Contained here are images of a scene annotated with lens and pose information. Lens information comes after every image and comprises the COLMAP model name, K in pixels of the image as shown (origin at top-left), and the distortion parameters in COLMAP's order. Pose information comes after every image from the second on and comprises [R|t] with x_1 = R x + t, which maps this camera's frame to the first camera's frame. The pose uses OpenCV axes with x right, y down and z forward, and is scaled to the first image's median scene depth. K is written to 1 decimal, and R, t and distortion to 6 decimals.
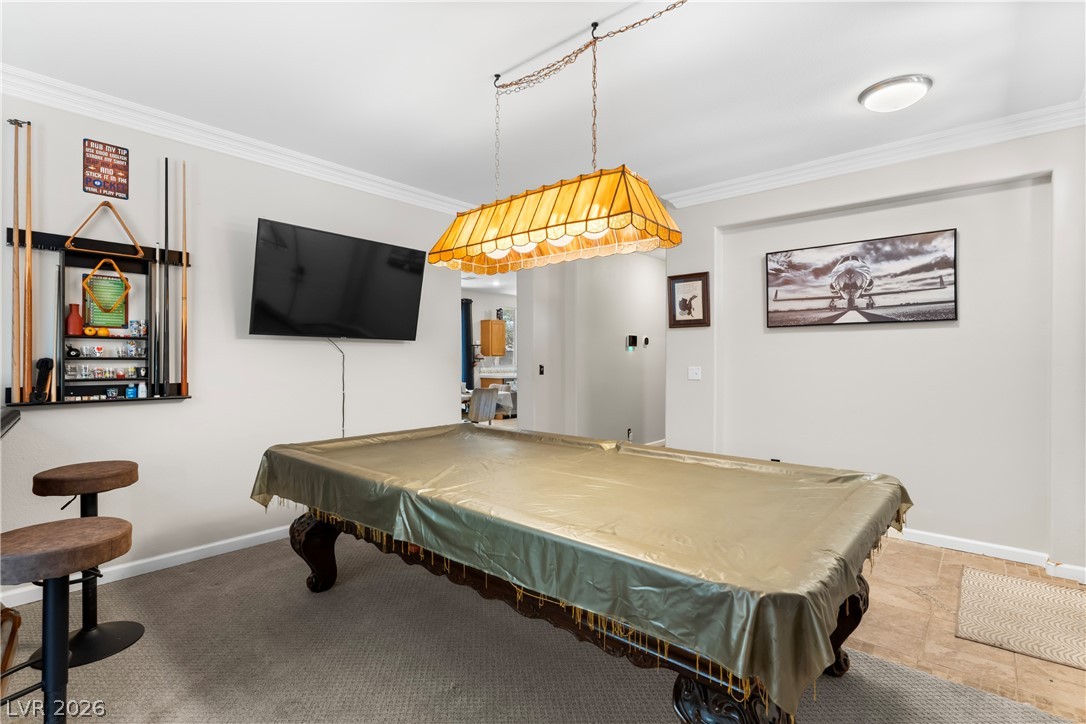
lens RADIAL K [[513.4, 0, 547.4], [0, 513.4, 359.3], [0, 0, 1]] dist [-0.001094, 0.000840]
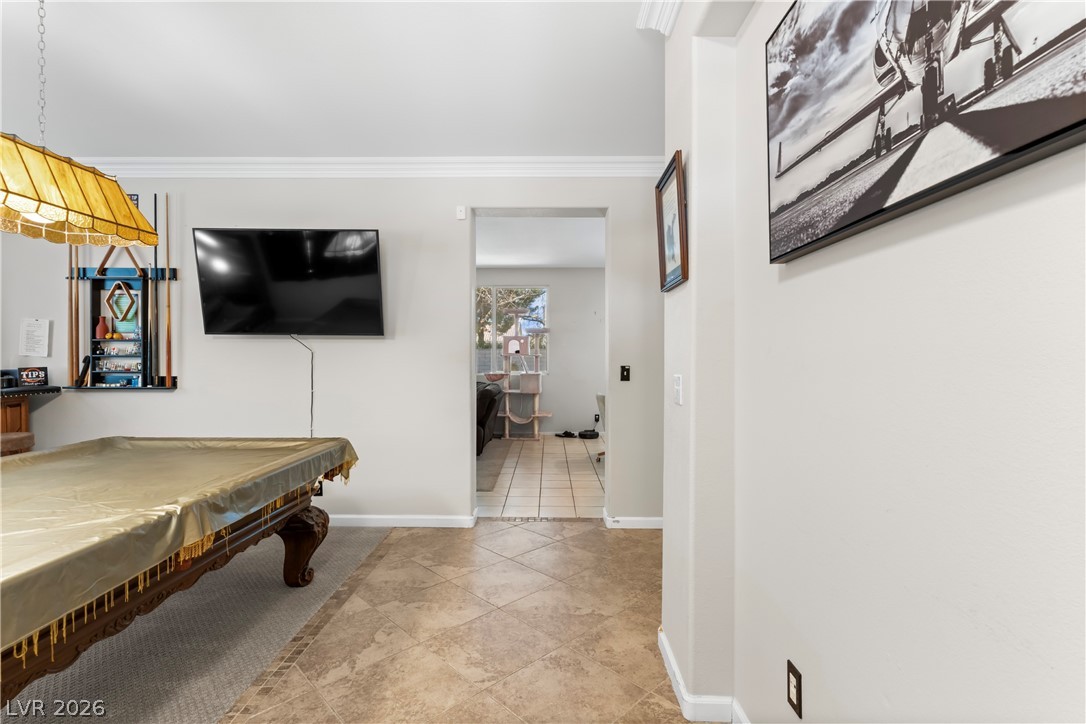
lens RADIAL K [[513.4, 0, 546.9], [0, 513.4, 360.5], [0, 0, 1]] dist [-0.001094, 0.000840]
pose [[0.644304, 0.004848, -0.764754, 0.804604], [-0.001403, 0.999986, 0.005157, 0.000706], [0.764768, -0.002250, 0.644302, 0.912686]]
